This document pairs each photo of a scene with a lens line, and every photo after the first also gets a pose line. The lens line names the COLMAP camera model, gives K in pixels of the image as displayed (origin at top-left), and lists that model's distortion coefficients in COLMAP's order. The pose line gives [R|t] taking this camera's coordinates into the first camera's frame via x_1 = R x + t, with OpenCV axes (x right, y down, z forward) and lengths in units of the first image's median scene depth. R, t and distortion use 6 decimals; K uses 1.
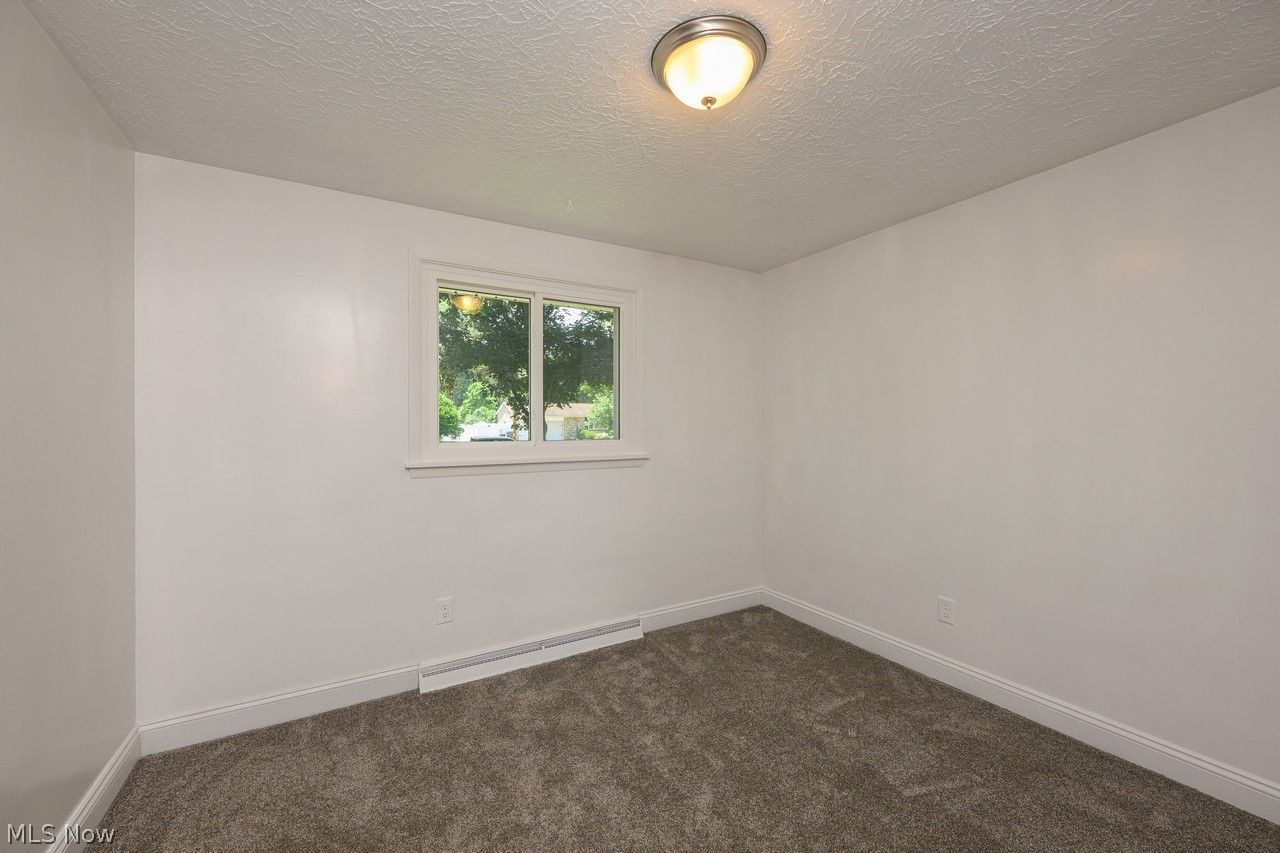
lens RADIAL K [[513.2, 0, 640.5], [0, 513.2, 424.8], [0, 0, 1]] dist [0.003468, 0.000062]
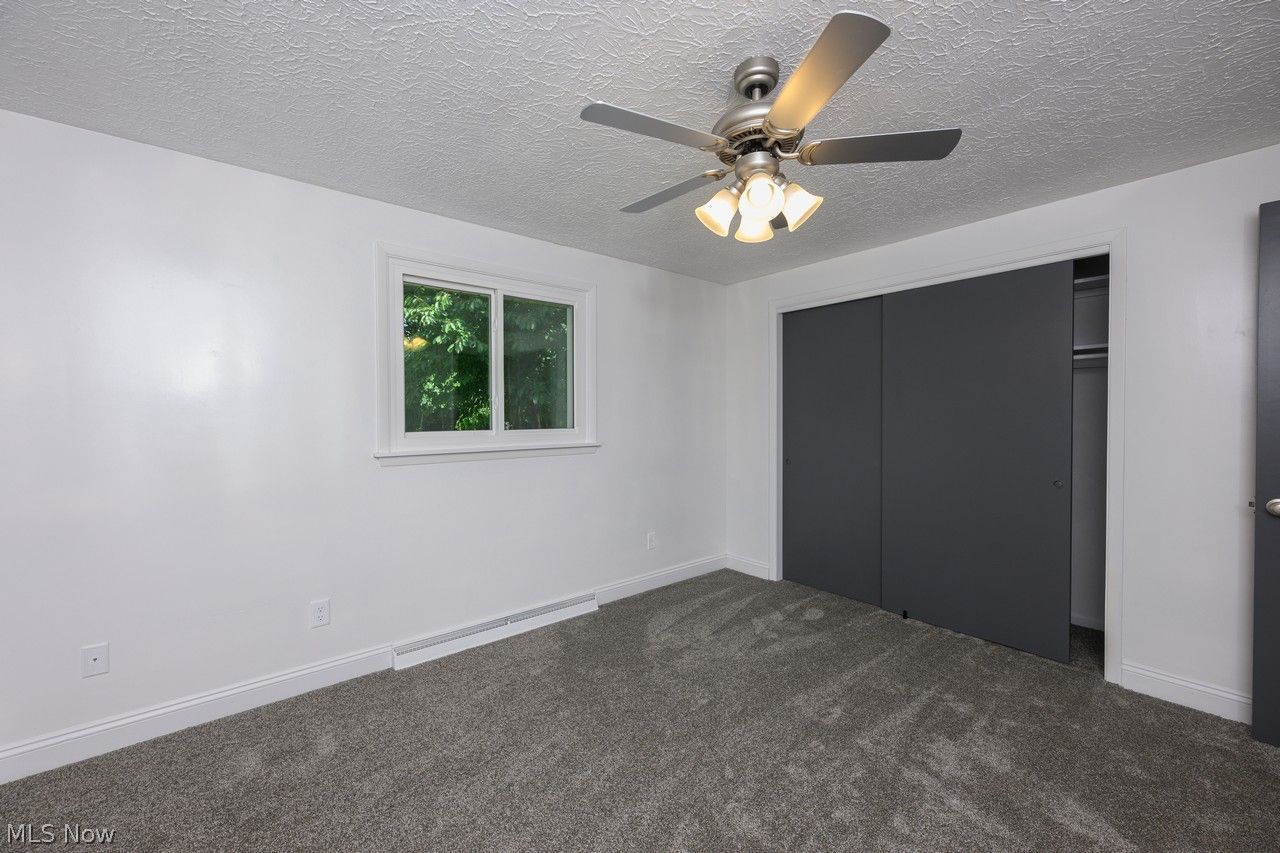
lens RADIAL K [[513.2, 0, 602.2], [0, 513.2, 428.2], [0, 0, 1]] dist [0.003468, 0.000062]
pose [[0.992204, -0.006917, 0.124429, -0.123935], [0.003651, 0.999643, 0.026455, -0.000184], [-0.124567, -0.025795, 0.991876, -0.076185]]
